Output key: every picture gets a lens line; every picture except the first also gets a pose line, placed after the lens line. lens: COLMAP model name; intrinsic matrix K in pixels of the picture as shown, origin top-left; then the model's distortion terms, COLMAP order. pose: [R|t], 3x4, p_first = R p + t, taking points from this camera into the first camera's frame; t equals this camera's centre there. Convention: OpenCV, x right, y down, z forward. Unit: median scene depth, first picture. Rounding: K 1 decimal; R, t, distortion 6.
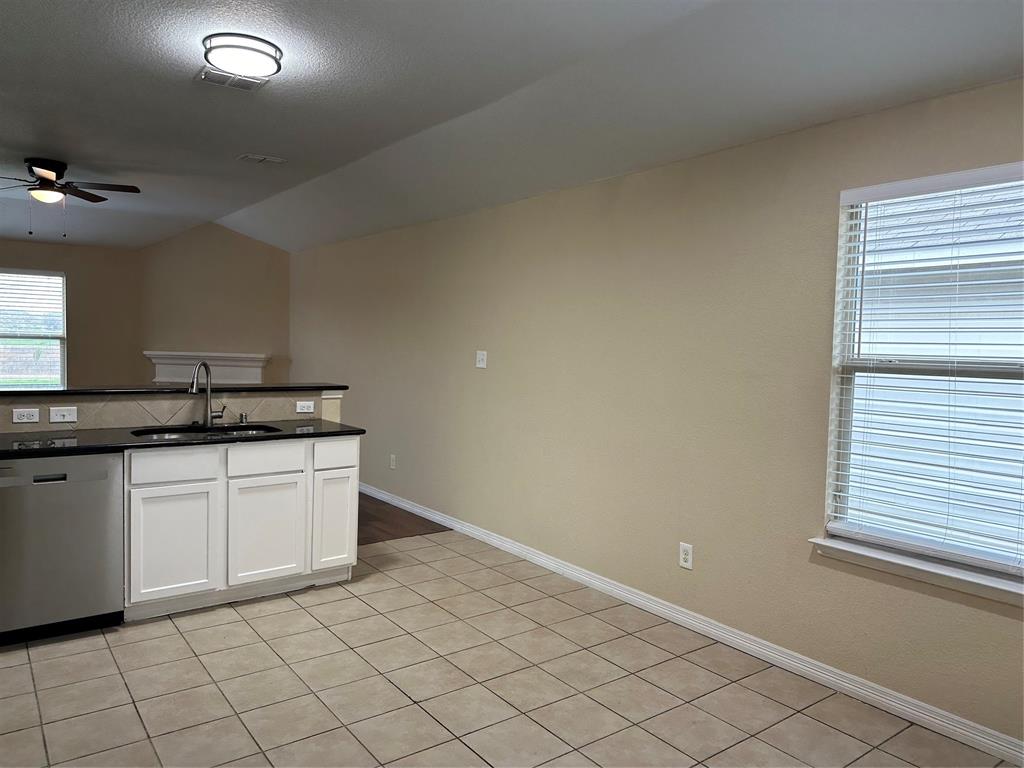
lens RADIAL K [[705.6, 0, 483.2], [0, 705.6, 385.5], [0, 0, 1]] dist [0.163654, -0.245128]
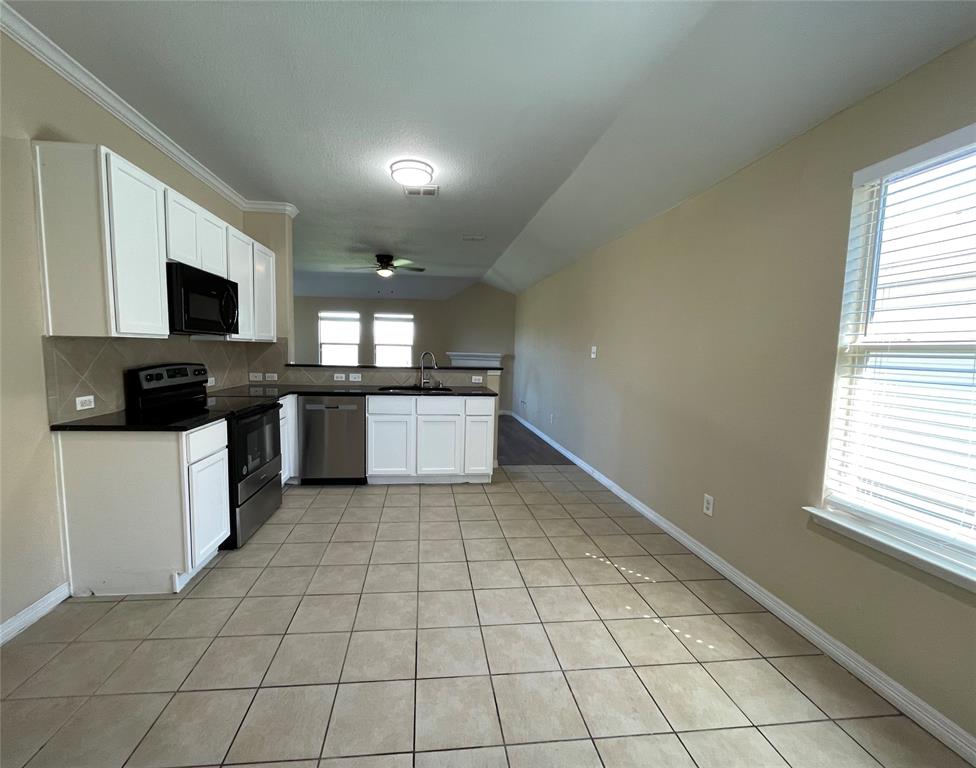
lens RADIAL K [[407.6, 0, 464.3], [0, 407.6, 381.9], [0, 0, 1]] dist [0.020376, -0.000004]
pose [[0.862984, 0.033641, -0.504110, 0.256324], [-0.027984, 0.999432, 0.018788, 0.022124], [0.504456, -0.002107, 0.863435, 0.167494]]
